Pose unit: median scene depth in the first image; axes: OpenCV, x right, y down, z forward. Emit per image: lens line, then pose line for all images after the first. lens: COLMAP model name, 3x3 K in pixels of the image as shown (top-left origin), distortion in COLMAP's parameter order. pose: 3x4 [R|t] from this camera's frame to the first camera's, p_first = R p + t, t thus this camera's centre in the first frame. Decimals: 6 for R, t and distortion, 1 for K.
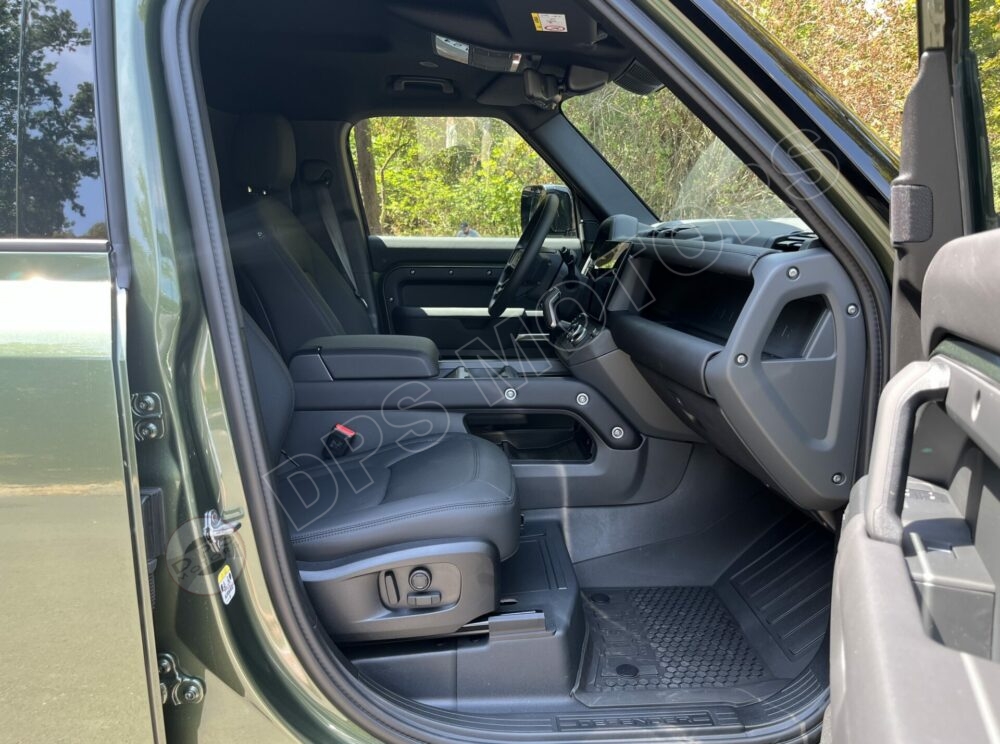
lens RADIAL K [[760.4, 0, 502.0], [0, 760.4, 376.6], [0, 0, 1]] dist [0.033581, -0.046046]
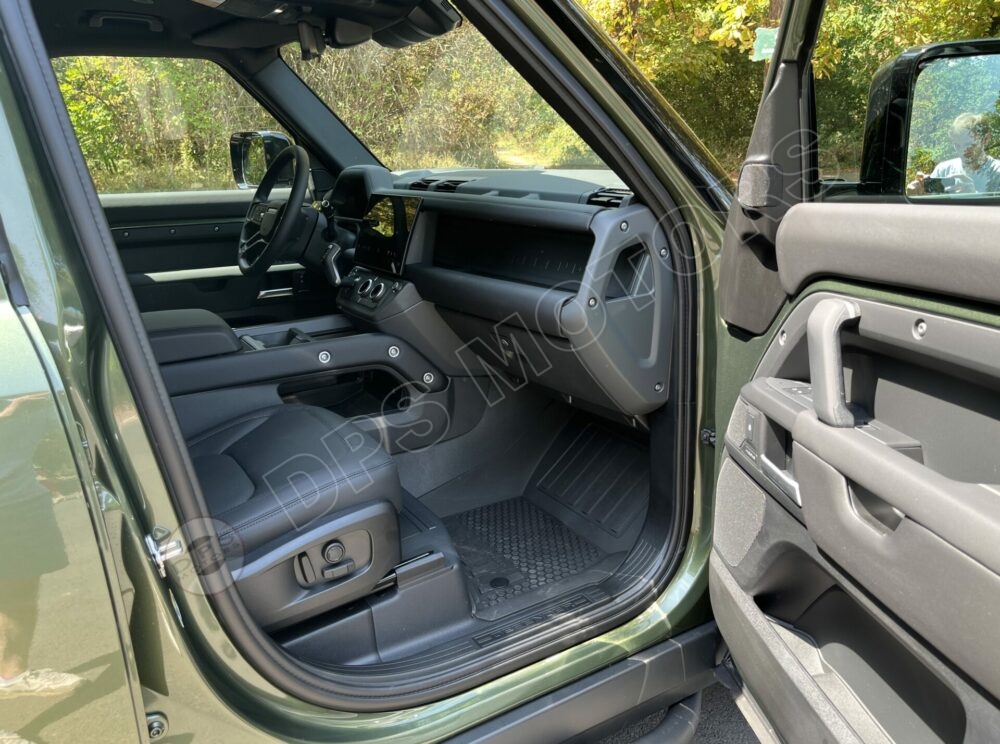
lens RADIAL K [[760.4, 0, 500.3], [0, 760.4, 374.9], [0, 0, 1]] dist [0.033581, -0.046046]
pose [[0.881332, -0.158239, 0.445212, -0.315534], [0.118261, 0.986138, 0.116389, -0.057958], [-0.457458, -0.049926, 0.887829, 0.004700]]
